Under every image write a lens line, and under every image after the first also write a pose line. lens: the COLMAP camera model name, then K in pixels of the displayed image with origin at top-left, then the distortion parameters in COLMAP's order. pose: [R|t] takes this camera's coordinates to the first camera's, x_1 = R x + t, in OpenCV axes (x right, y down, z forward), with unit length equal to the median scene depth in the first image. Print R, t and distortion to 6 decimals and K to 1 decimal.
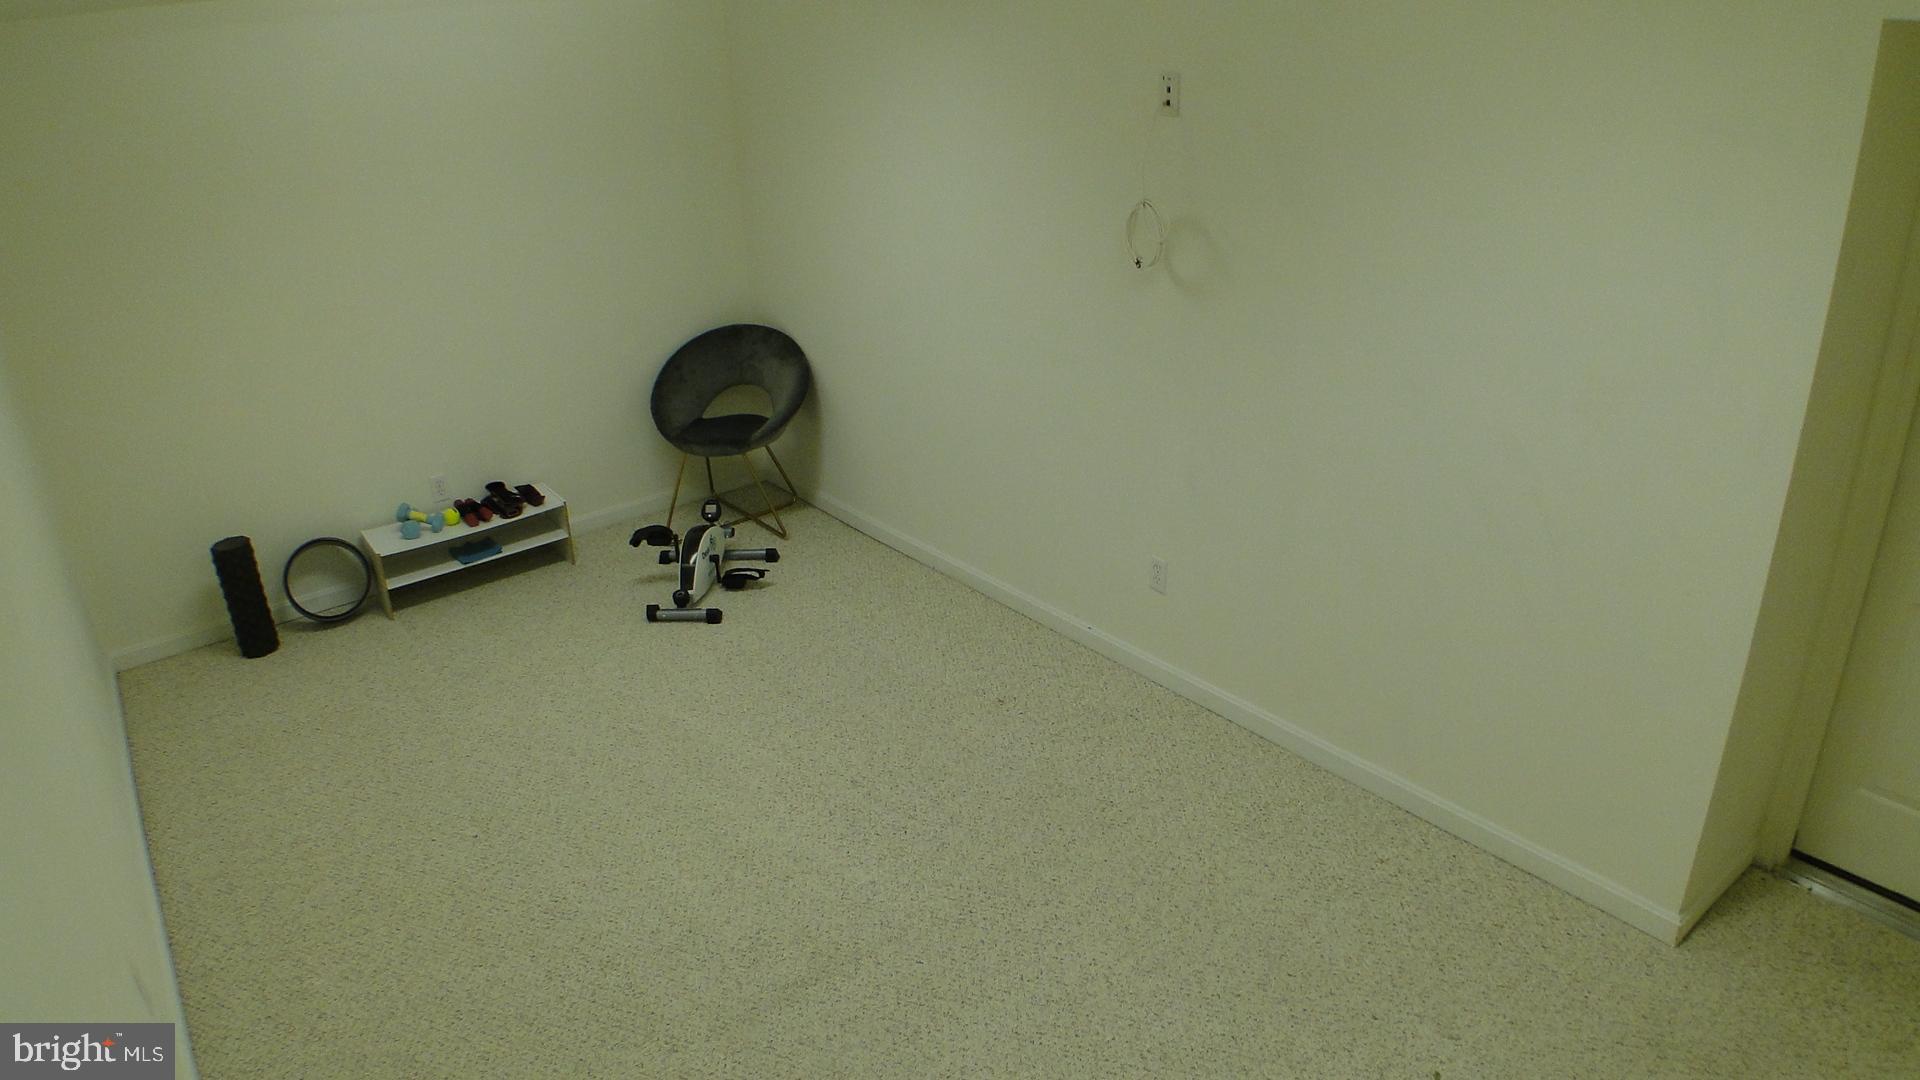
lens RADIAL K [[1242.3, 0, 968.8], [0, 1242.3, 548.6], [0, 0, 1]] dist [-0.128045, 0.030716]
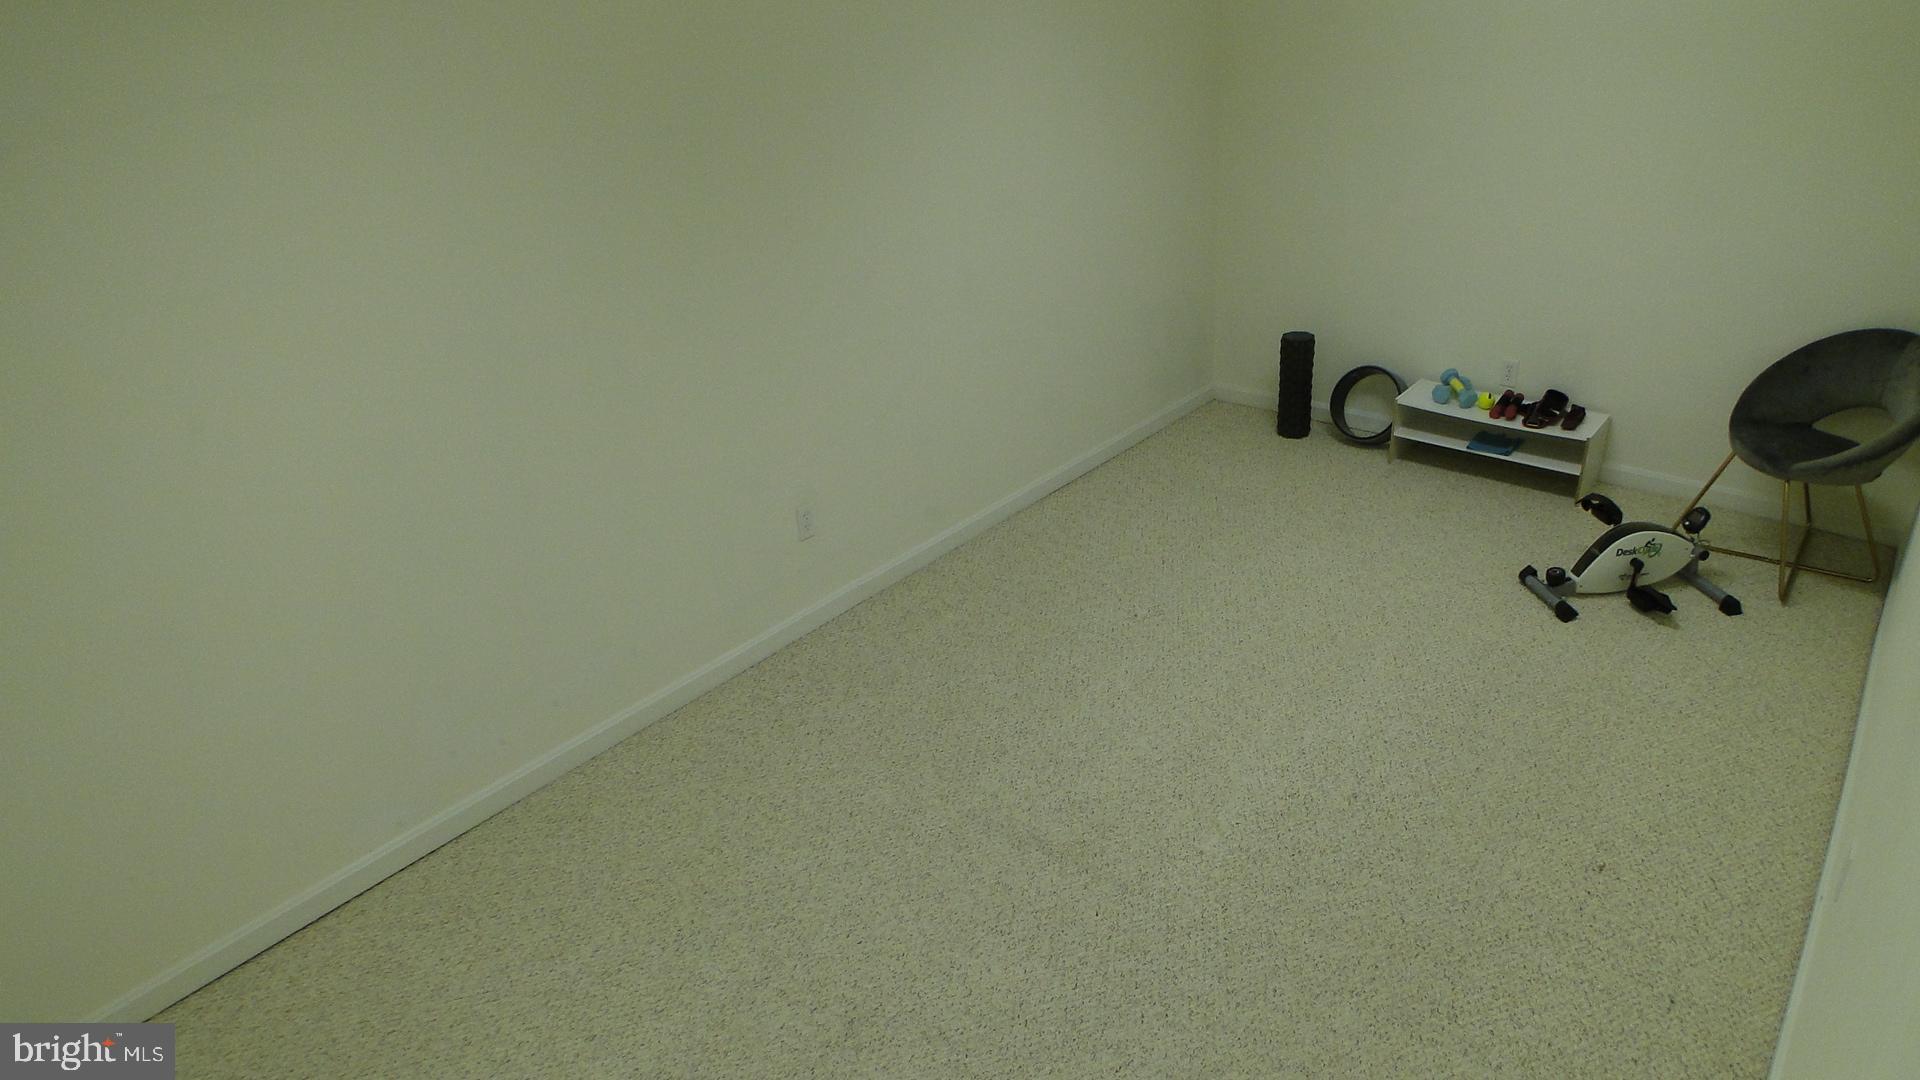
lens RADIAL K [[1242.3, 0, 968.8], [0, 1242.3, 548.6], [0, 0, 1]] dist [-0.128045, 0.030716]
pose [[0.223807, 0.462546, -0.857882, 0.377603], [-0.356890, 0.857968, 0.369486, -0.136985], [0.906940, 0.223476, 0.357097, 0.298701]]
